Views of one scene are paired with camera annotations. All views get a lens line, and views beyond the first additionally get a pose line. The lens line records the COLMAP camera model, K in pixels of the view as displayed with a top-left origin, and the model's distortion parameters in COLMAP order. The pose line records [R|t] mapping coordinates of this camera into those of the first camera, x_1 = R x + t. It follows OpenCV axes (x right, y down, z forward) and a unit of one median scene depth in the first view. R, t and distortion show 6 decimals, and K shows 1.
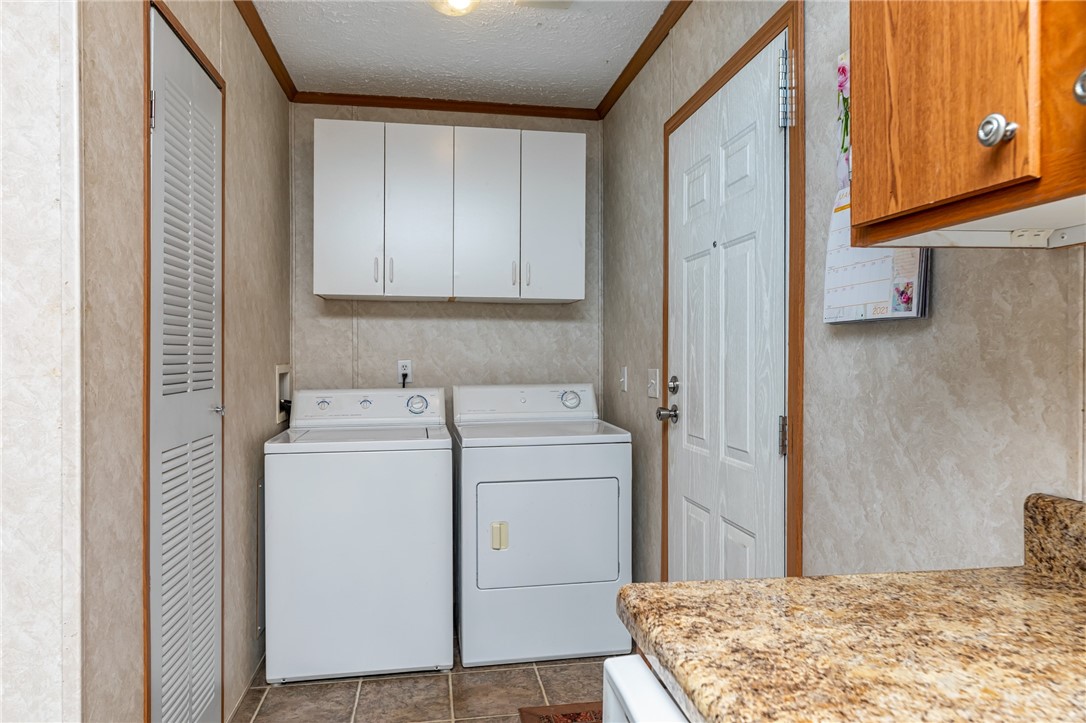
lens RADIAL K [[713.3, 0, 543.0], [0, 713.3, 361.5], [0, 0, 1]] dist [0.002847, 0.000348]
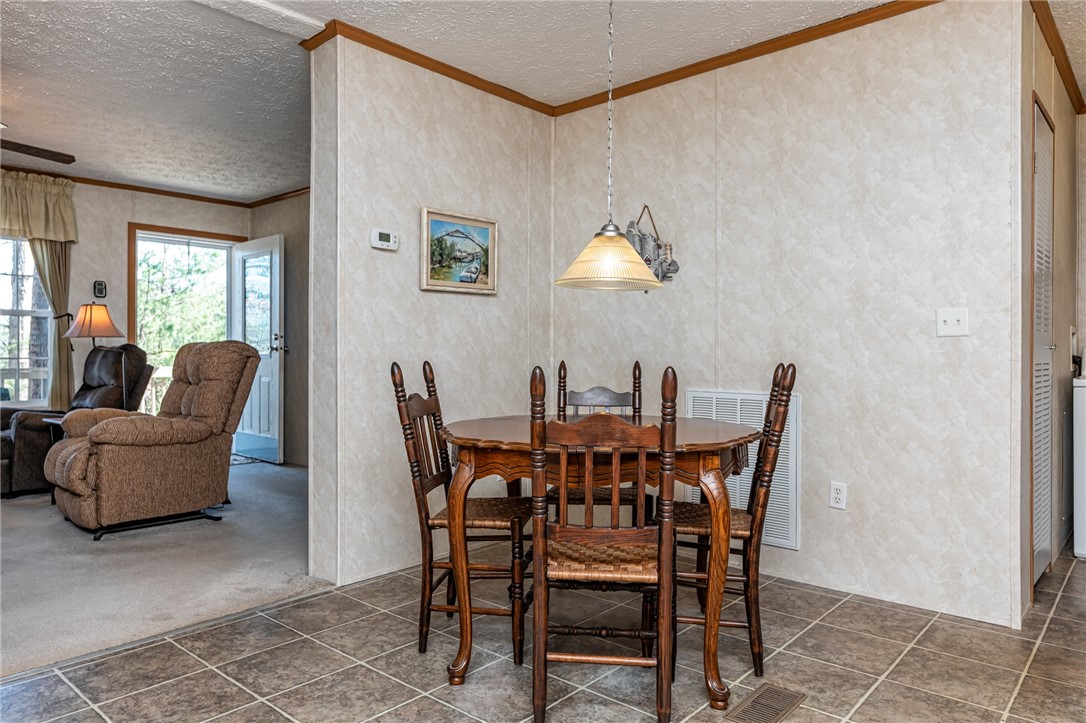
lens RADIAL K [[713.3, 0, 543.0], [0, 713.3, 361.5], [0, 0, 1]] dist [0.002847, 0.000348]
pose [[0.633085, 0.003047, -0.774076, 0.048117], [-0.001391, 0.999995, 0.002799, 0.158167], [0.774081, -0.000695, 0.633086, -1.291399]]
